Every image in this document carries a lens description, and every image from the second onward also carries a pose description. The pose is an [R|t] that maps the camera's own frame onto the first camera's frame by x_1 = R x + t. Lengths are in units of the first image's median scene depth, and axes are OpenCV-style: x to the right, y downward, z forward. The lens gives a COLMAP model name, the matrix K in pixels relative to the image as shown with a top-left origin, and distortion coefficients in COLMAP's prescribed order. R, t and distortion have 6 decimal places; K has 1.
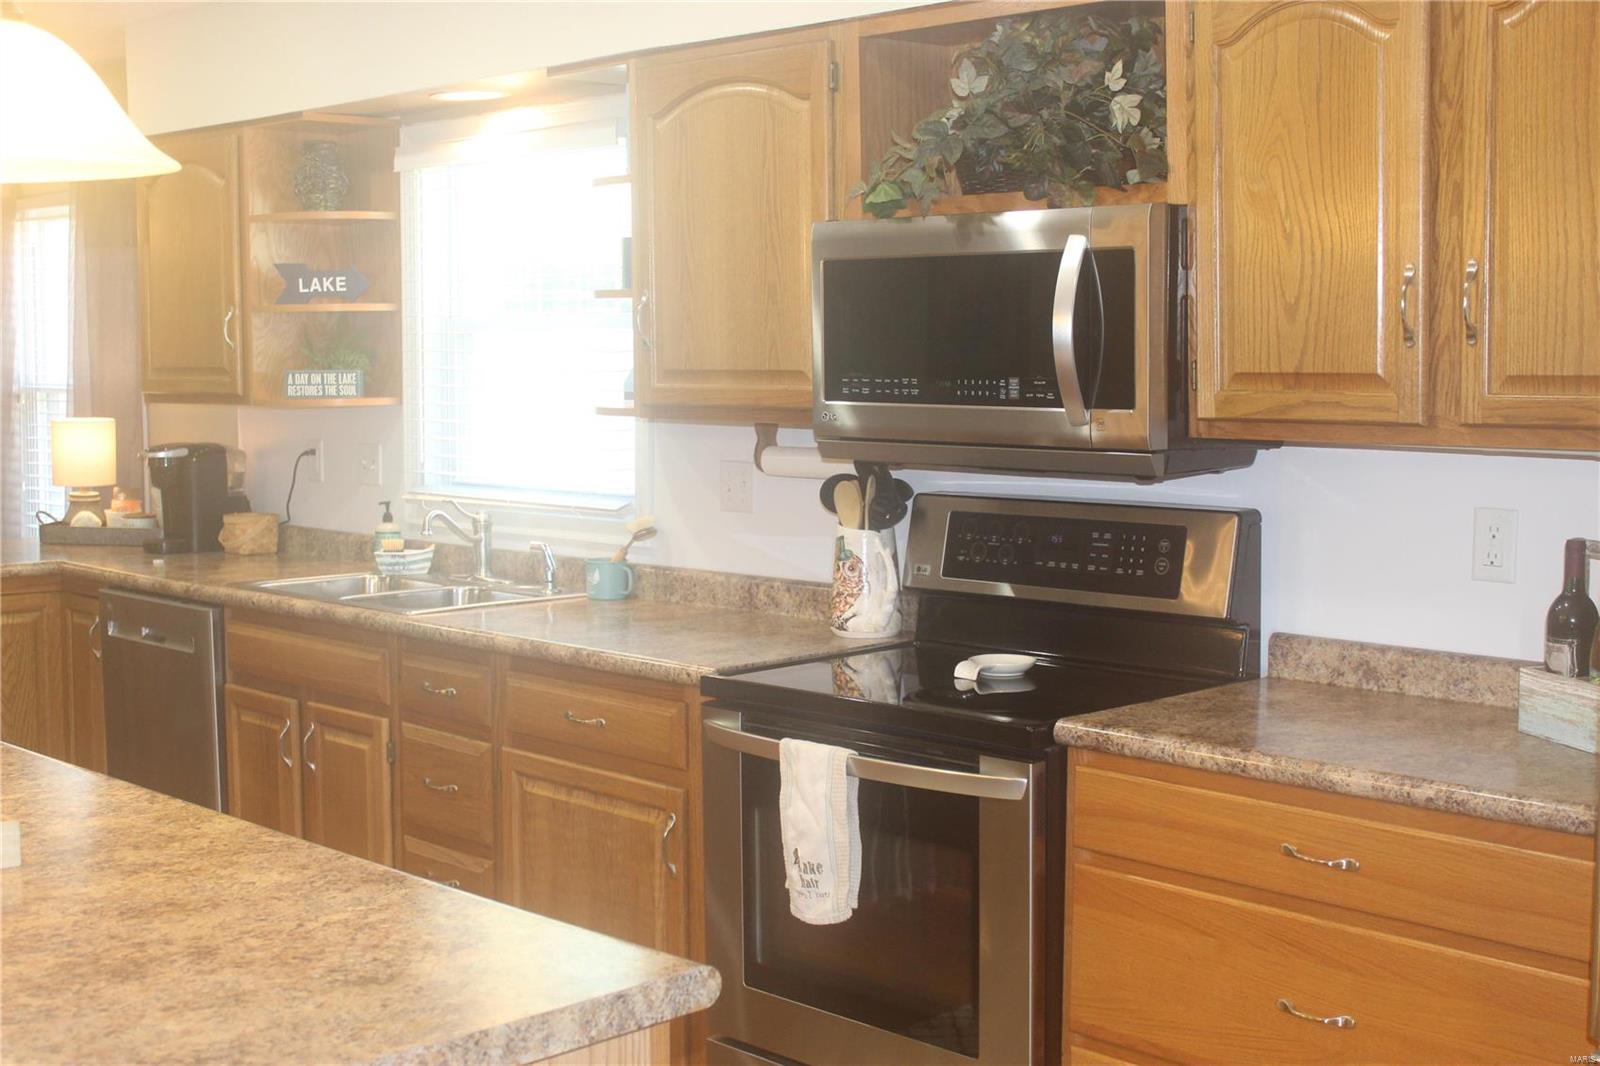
lens RADIAL K [[2011.2, 0, 787.4], [0, 2011.2, 519.9], [0, 0, 1]] dist [-0.048287, 0.000000]
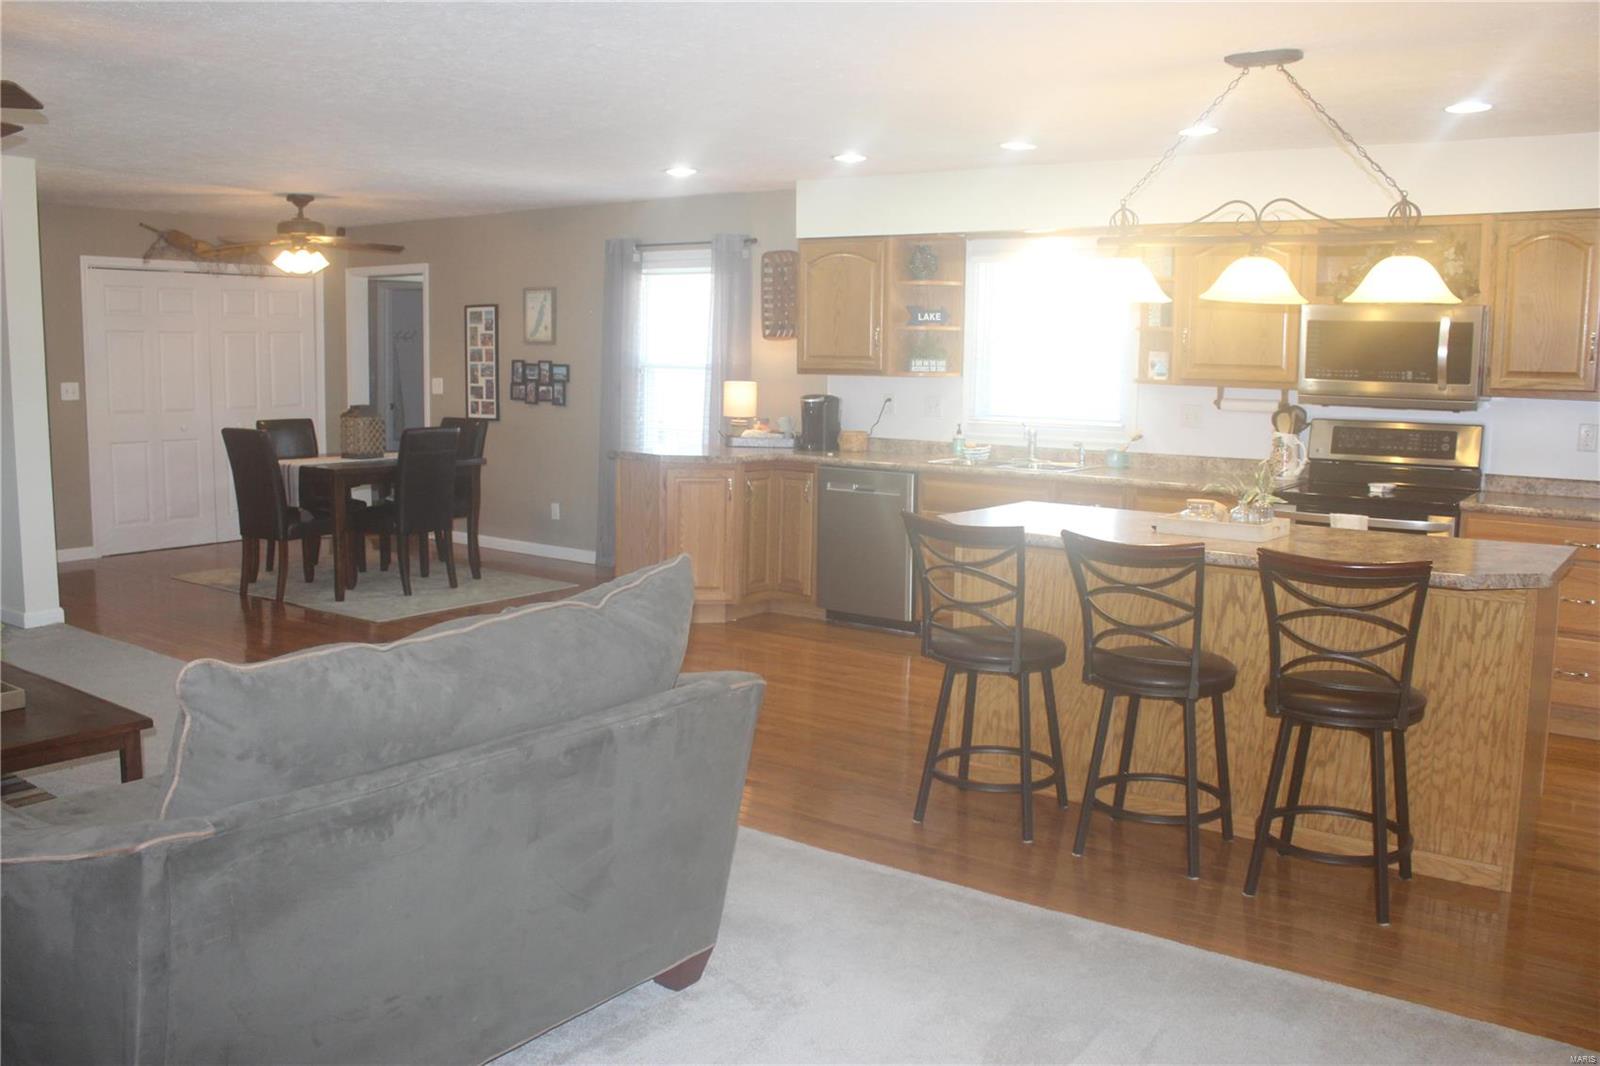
lens RADIAL K [[1330.4, 0, 785.3], [0, 1330.4, 518.7], [0, 0, 1]] dist [-0.150830, 0.118533]
pose [[0.987538, -0.005912, 0.157268, -0.836370], [-0.000993, 0.999040, 0.043789, 0.040616], [-0.157376, -0.043399, 0.986585, -0.442008]]
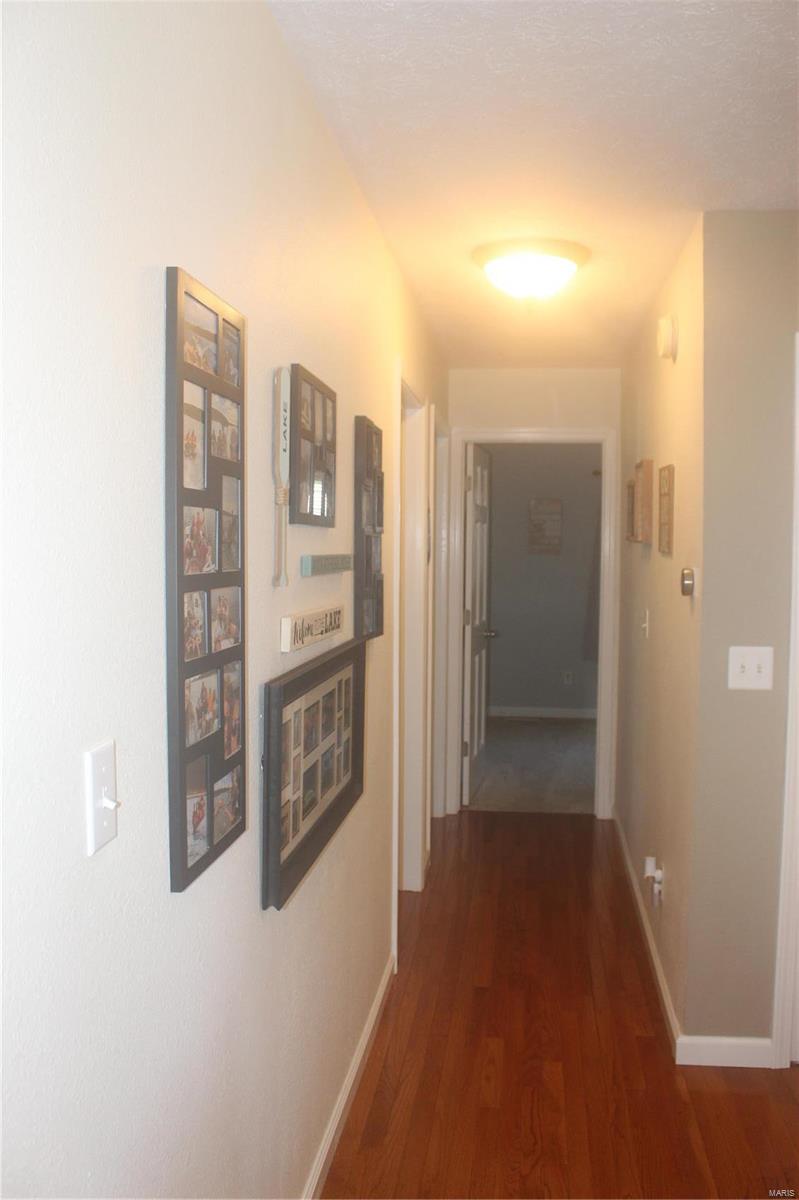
lens RADIAL K [[997.8, 0, 397.1], [0, 997.8, 597.7], [0, 0, 1]] dist [-0.150830, 0.118533]
pose [[0.612078, 0.047151, -0.789391, -1.343825], [-0.069764, 0.997548, 0.005491, -0.124983], [0.787714, 0.051710, 0.613866, 1.421891]]
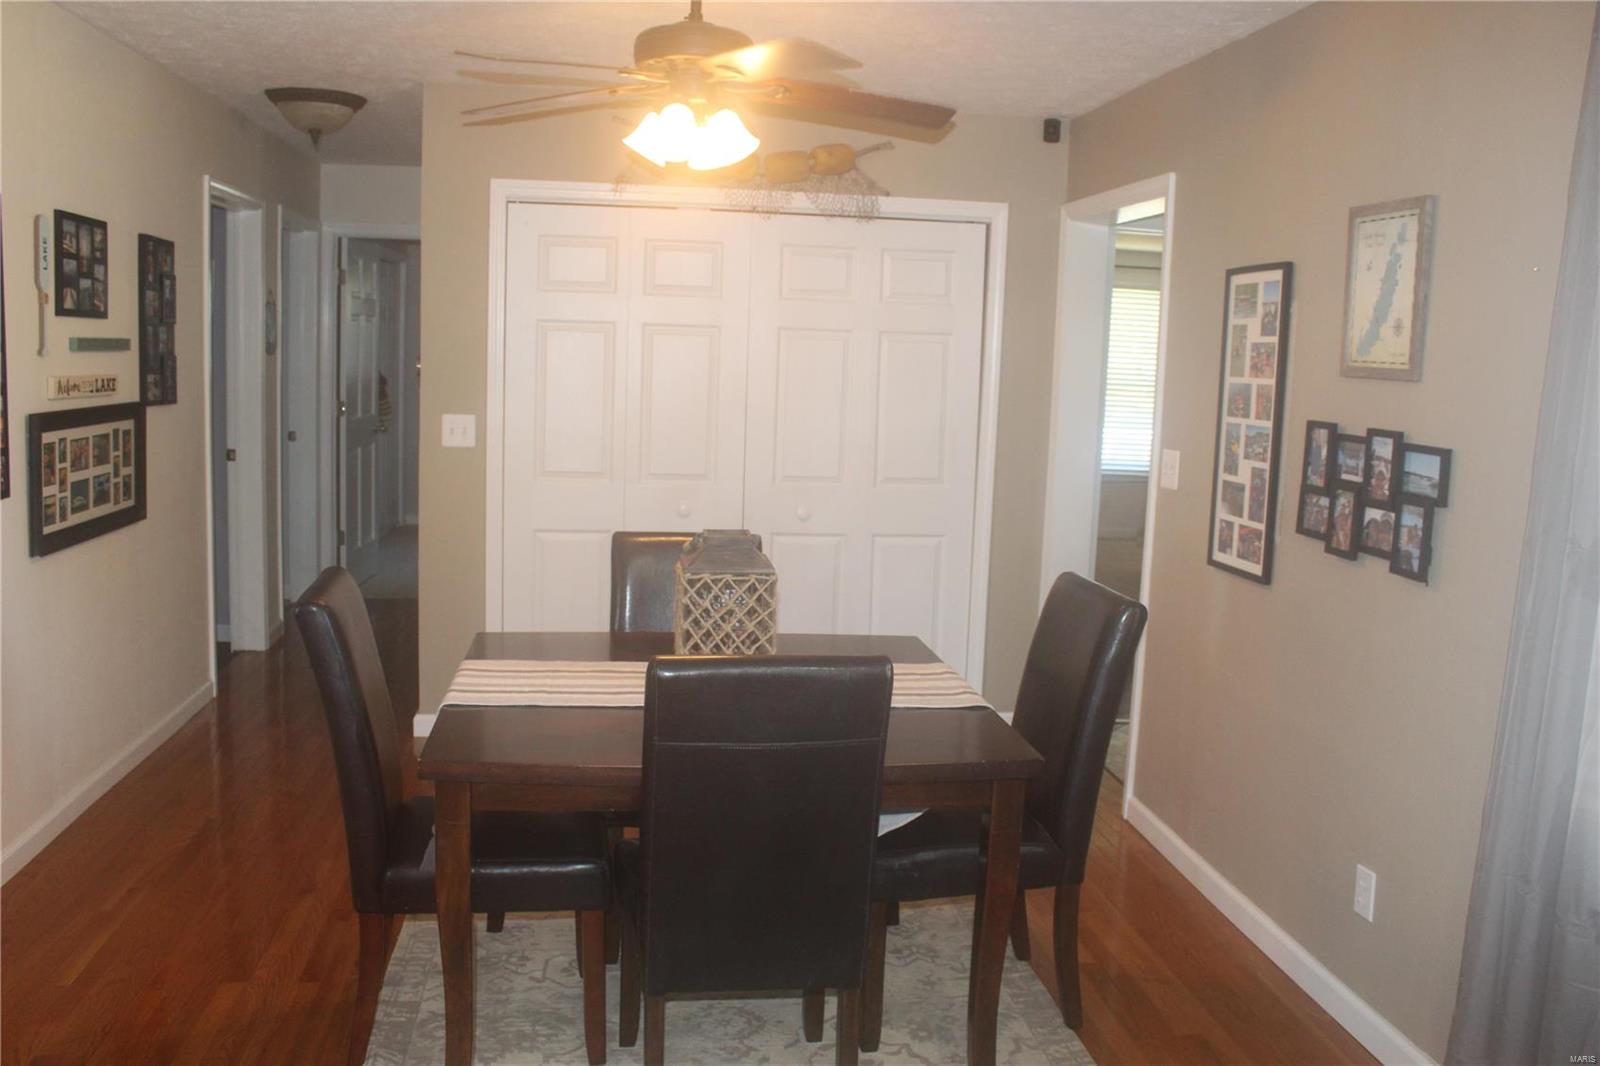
lens RADIAL K [[1330.4, 0, 801.5], [0, 1330.4, 516.3], [0, 0, 1]] dist [-0.150830, 0.118533]
pose [[0.801479, 0.103912, -0.588926, -0.709366], [-0.085313, 0.994583, 0.059382, -0.109302], [0.591907, 0.002650, 0.806002, 1.229872]]
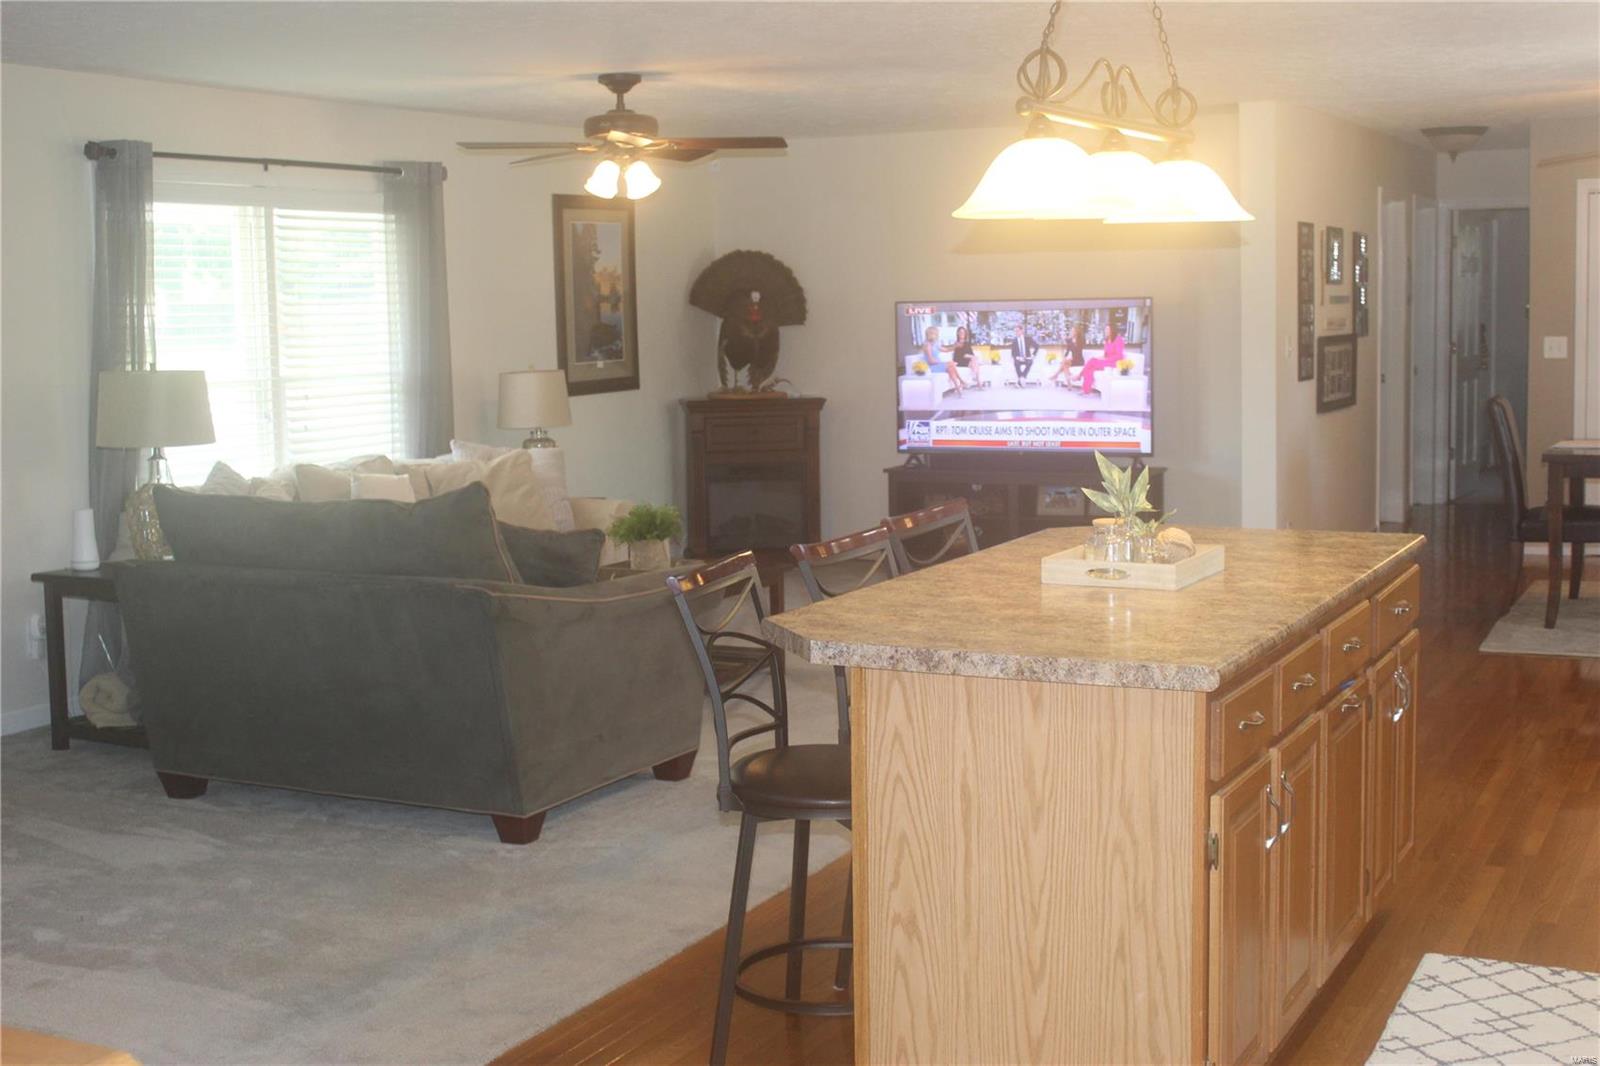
lens RADIAL K [[2011.2, 0, 804.1], [0, 2011.2, 528.1], [0, 0, 1]] dist [-0.048287, 0.000000]
pose [[0.322588, 0.096867, -0.941570, 0.704719], [-0.054327, 0.995005, 0.083751, -0.008377], [0.944979, 0.024136, 0.326239, 0.060677]]
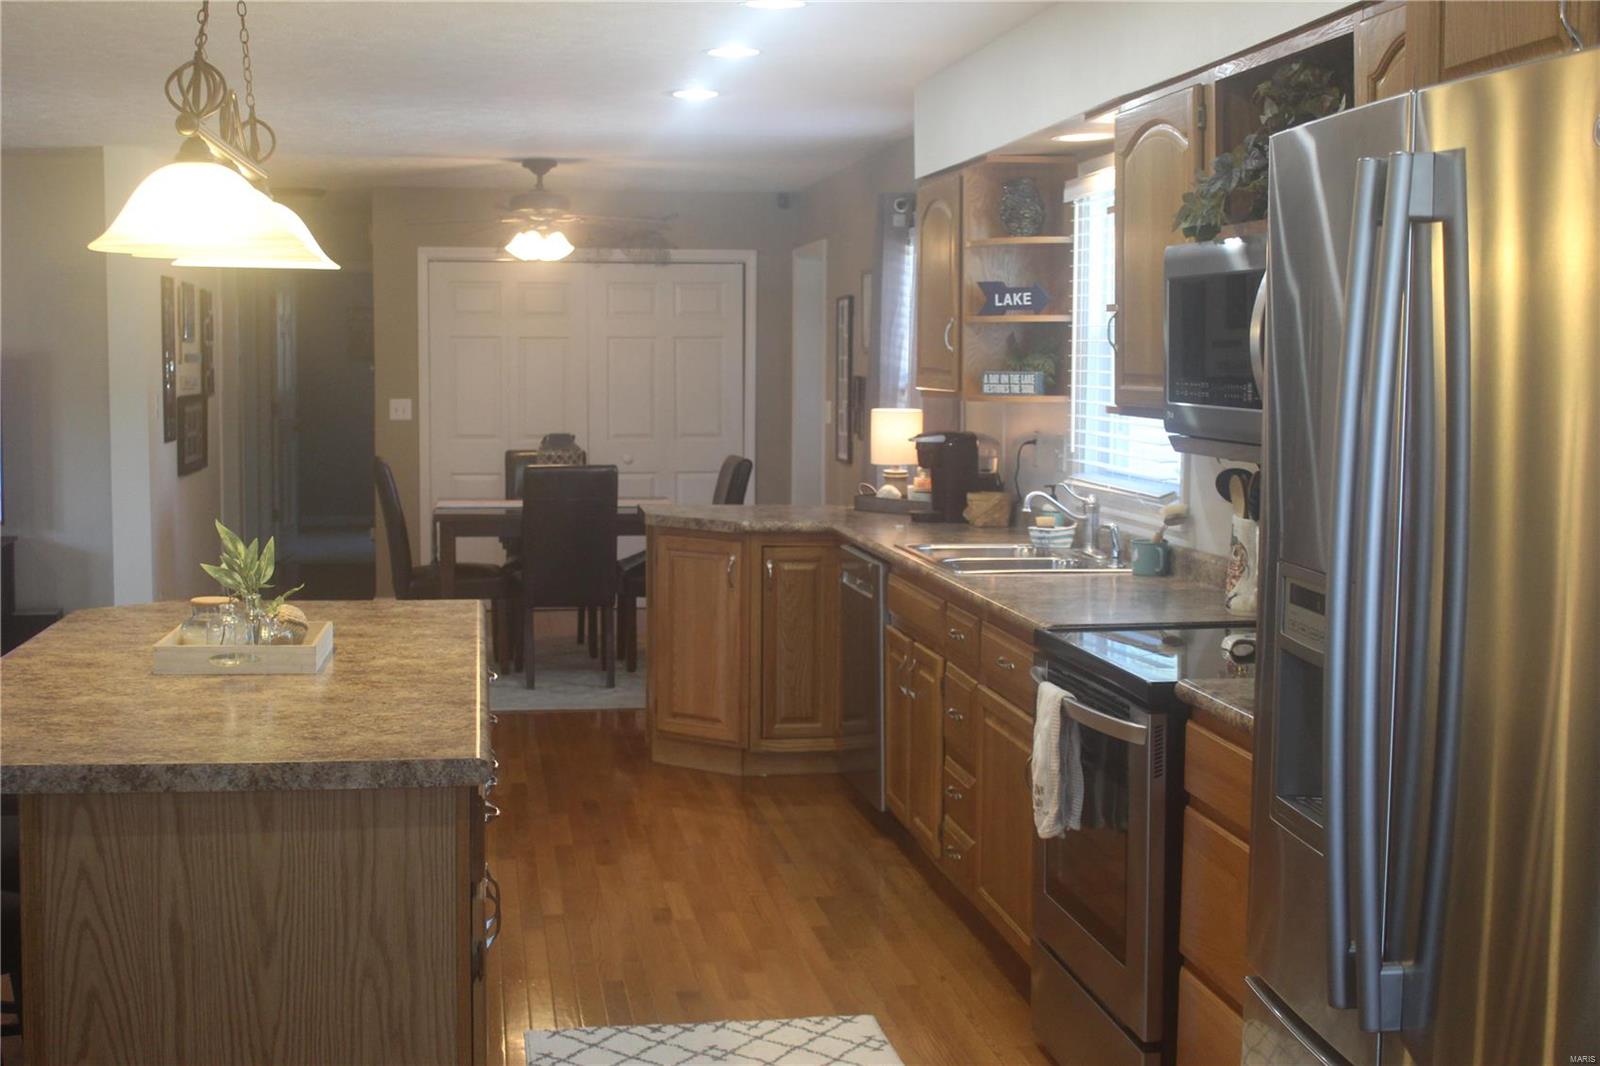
lens RADIAL K [[2011.2, 0, 791.8], [0, 2011.2, 529.4], [0, 0, 1]] dist [-0.048287, 0.000000]
pose [[0.811933, 0.055102, -0.581144, 0.508831], [-0.053662, 0.998365, 0.019689, 0.002748], [0.581279, 0.015200, 0.813562, -0.054076]]
